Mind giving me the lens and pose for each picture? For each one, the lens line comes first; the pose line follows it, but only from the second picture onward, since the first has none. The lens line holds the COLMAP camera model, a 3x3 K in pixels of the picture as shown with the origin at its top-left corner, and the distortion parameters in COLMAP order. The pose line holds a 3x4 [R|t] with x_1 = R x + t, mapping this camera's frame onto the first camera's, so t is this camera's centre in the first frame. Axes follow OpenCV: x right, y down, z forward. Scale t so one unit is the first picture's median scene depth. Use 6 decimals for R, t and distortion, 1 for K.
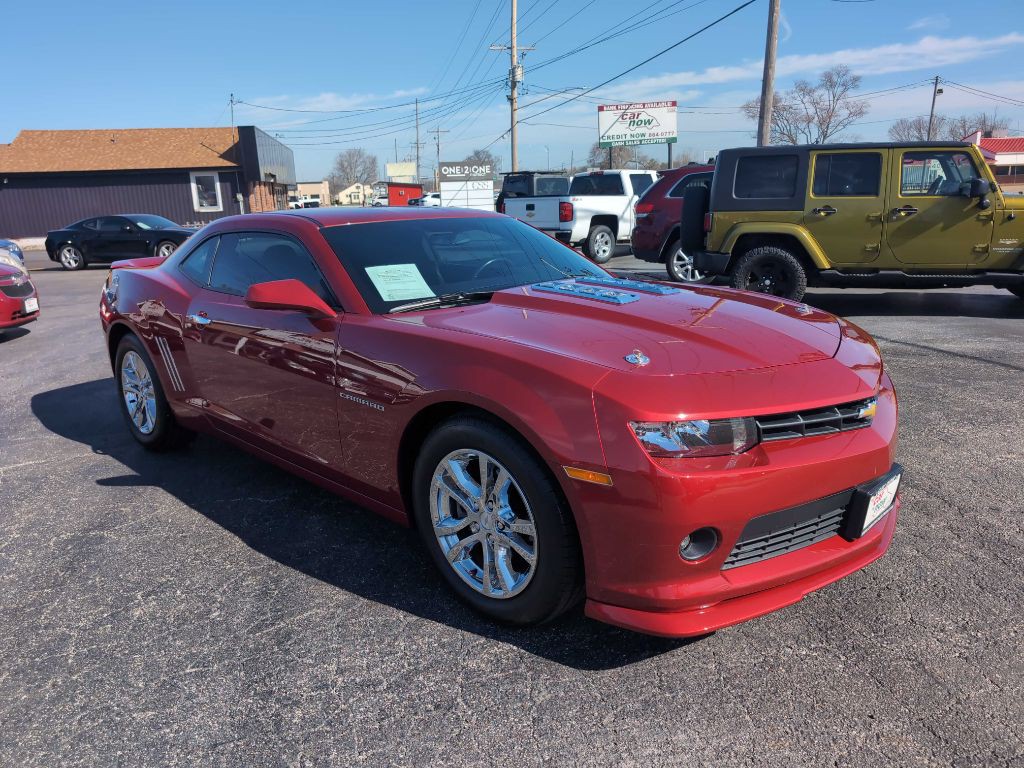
lens RADIAL K [[735.6, 0, 509.4], [0, 735.6, 383.3], [0, 0, 1]] dist [0.018021, -0.010853]
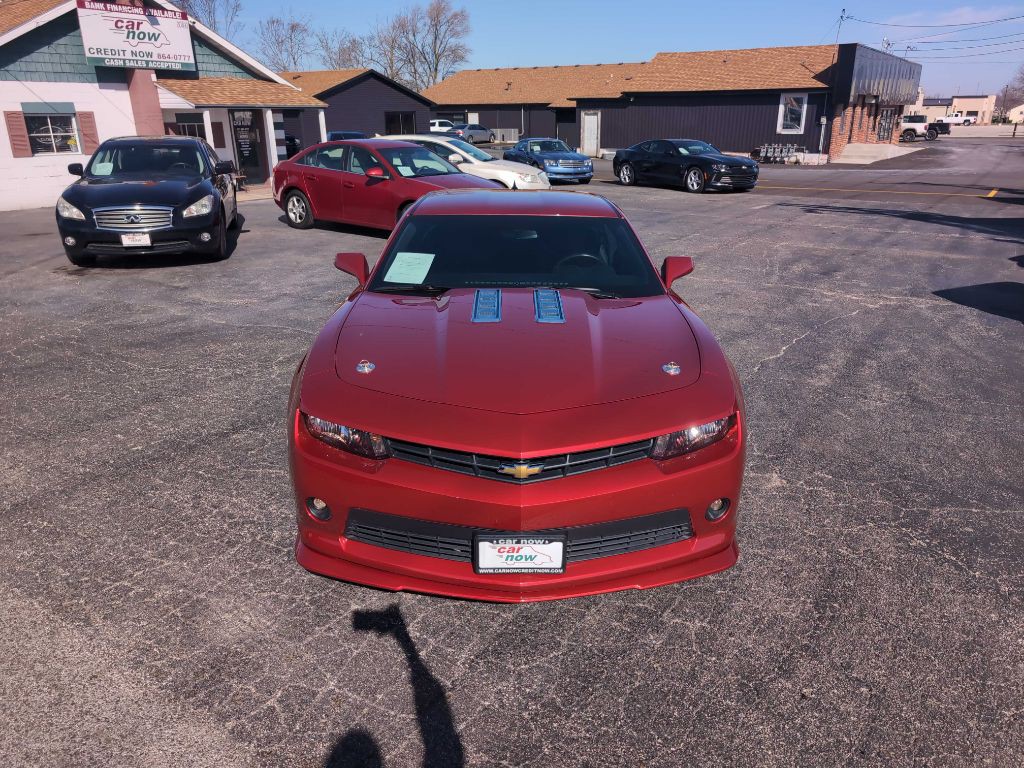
lens RADIAL K [[735.6, 0, 530.1], [0, 735.6, 381.2], [0, 0, 1]] dist [0.018021, -0.010853]
pose [[0.713137, 0.272122, -0.646054, 1.063576], [-0.201780, 0.962263, 0.182579, -0.264408], [0.671357, 0.000157, 0.741134, 0.200789]]
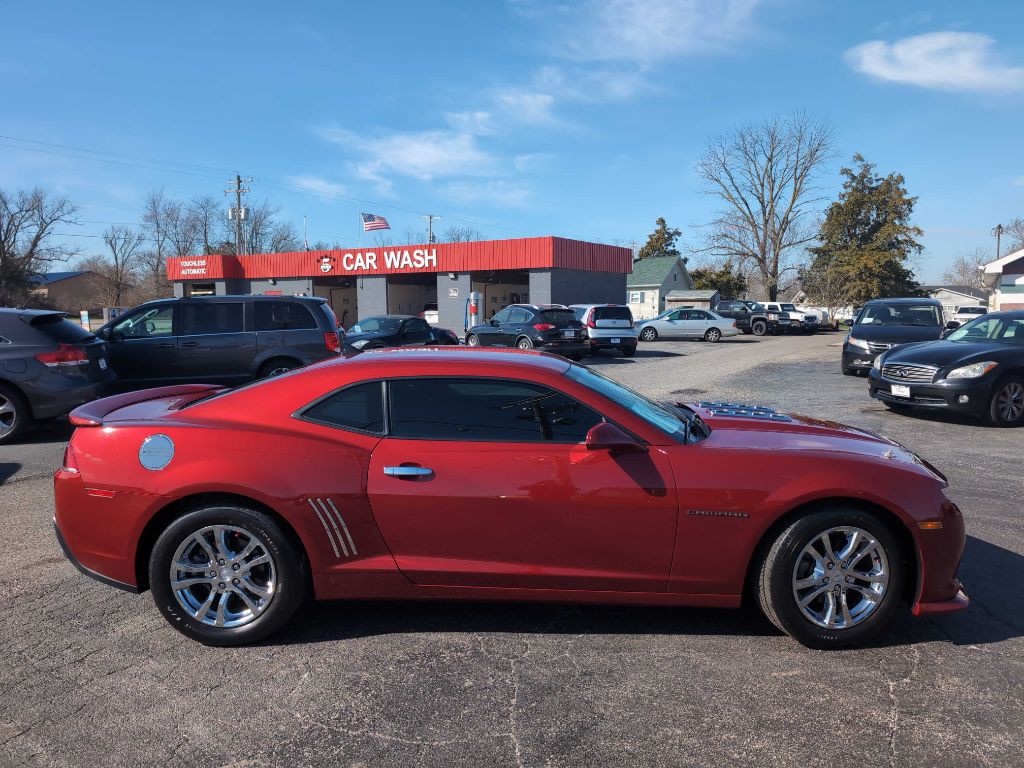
lens RADIAL K [[735.6, 0, 517.4], [0, 735.6, 384.7], [0, 0, 1]] dist [0.018021, -0.010853]
pose [[-0.663088, 0.118145, -0.739159, 1.636620], [-0.162177, 0.941337, 0.295946, -0.770453], [0.730762, 0.316113, -0.605028, 2.406214]]
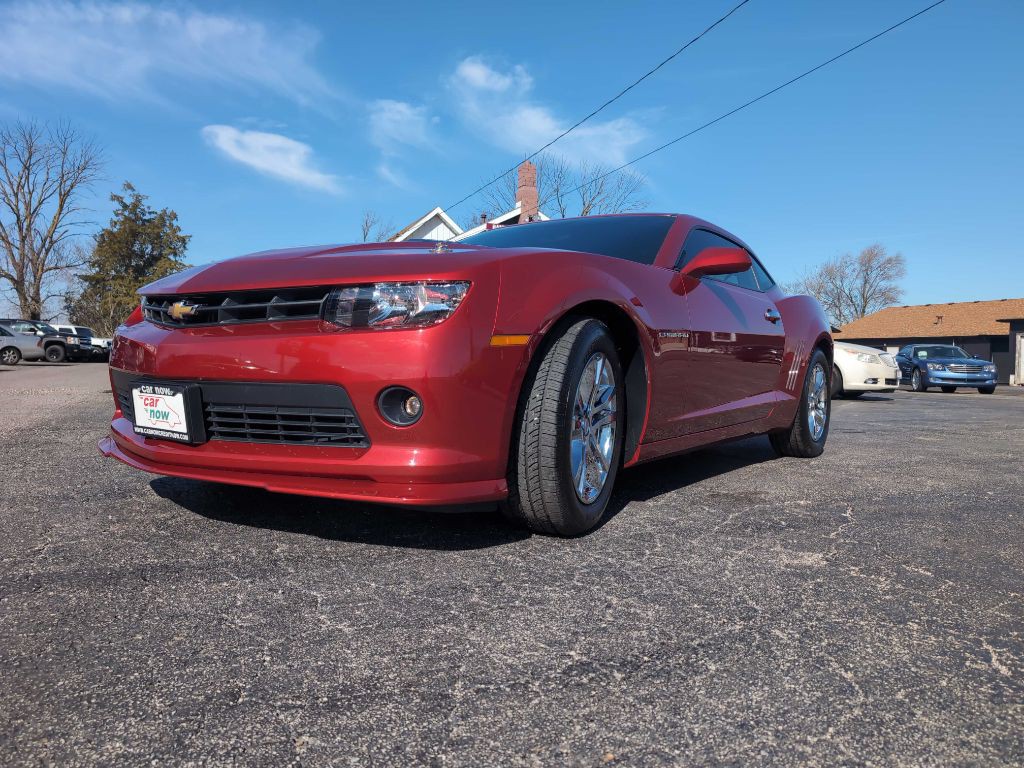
lens RADIAL K [[735.6, 0, 518.7], [0, 735.6, 379.0], [0, 0, 1]] dist [0.018021, -0.010853]
pose [[0.223913, 0.068867, -0.972173, 1.226203], [-0.270729, 0.962638, 0.005837, 0.000145], [0.936253, 0.261889, 0.234191, 1.129266]]
